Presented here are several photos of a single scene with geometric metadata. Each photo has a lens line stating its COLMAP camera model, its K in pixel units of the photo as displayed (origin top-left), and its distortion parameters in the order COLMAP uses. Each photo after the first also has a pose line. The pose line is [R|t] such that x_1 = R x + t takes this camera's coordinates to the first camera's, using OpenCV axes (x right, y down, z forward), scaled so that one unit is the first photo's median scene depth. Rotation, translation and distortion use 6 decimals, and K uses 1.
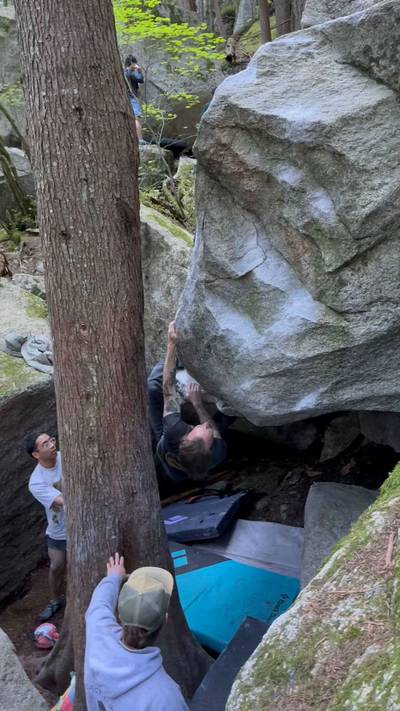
lens RADIAL K [[608.3, 0, 200.5], [0, 608.3, 353.3], [0, 0, 1]] dist [0.099021, -0.177840]
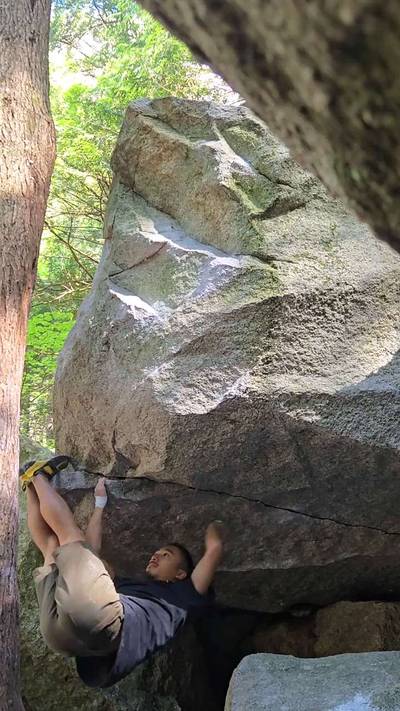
lens RADIAL K [[706.3, 0, 196.6], [0, 706.3, 355.5], [0, 0, 1]] dist [0.030957, 0.004560]
pose [[0.978520, 0.127390, 0.162080, -0.022844], [0.027305, 0.699205, -0.714400, 0.769503], [-0.204334, 0.703481, 0.680708, 0.407379]]
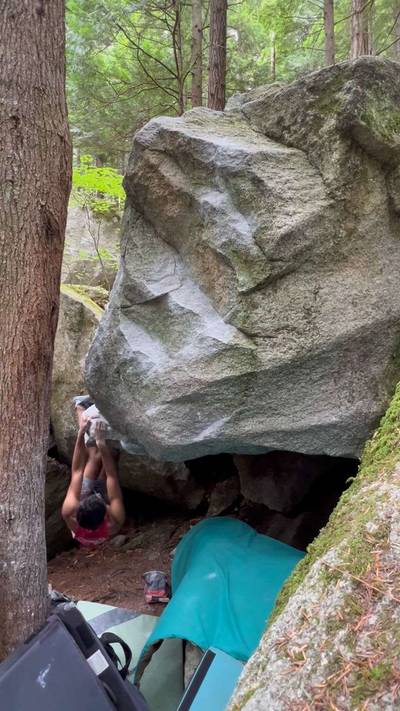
lens RADIAL K [[405.2, 0, 201.7], [0, 405.2, 355.7], [0, 0, 1]] dist [-0.001568, -0.000511]
pose [[0.979170, 0.108351, 0.171714, 0.035698], [-0.063830, 0.967100, -0.246258, 0.138114], [-0.192747, 0.230168, 0.953872, 0.371223]]
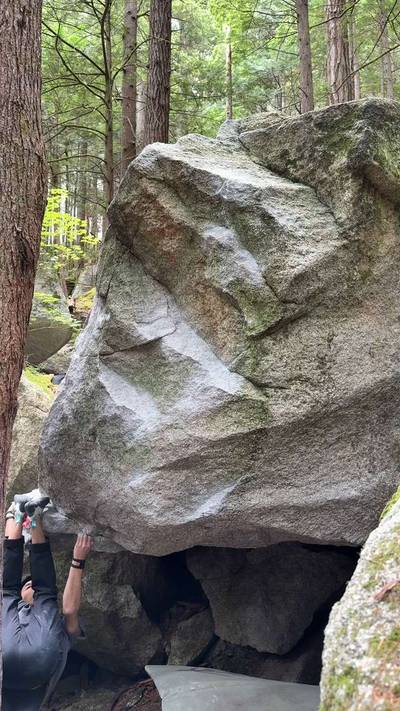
lens RADIAL K [[596.3, 0, 197.5], [0, 596.3, 358.4], [0, 0, 1]] dist [0.178334, -0.351725]
pose [[0.950486, 0.151330, 0.271431, -0.101434], [-0.029001, 0.912807, -0.407360, 0.255066], [-0.309410, 0.379318, 0.871999, 0.246091]]
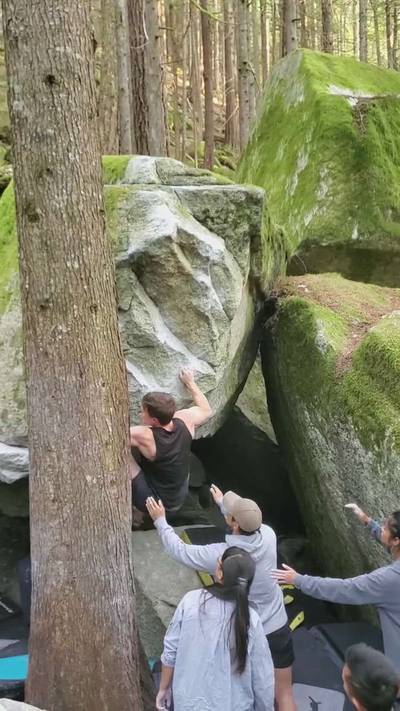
lens RADIAL K [[670.9, 0, 168.0], [0, 670.9, 355.2], [0, 0, 1]] dist [0.153214, 0.001528]
pose [[0.480104, 0.000866, 0.877211, -1.321371], [0.170016, 0.980946, -0.094019, 0.046102], [-0.860578, 0.194278, 0.470809, 0.283840]]
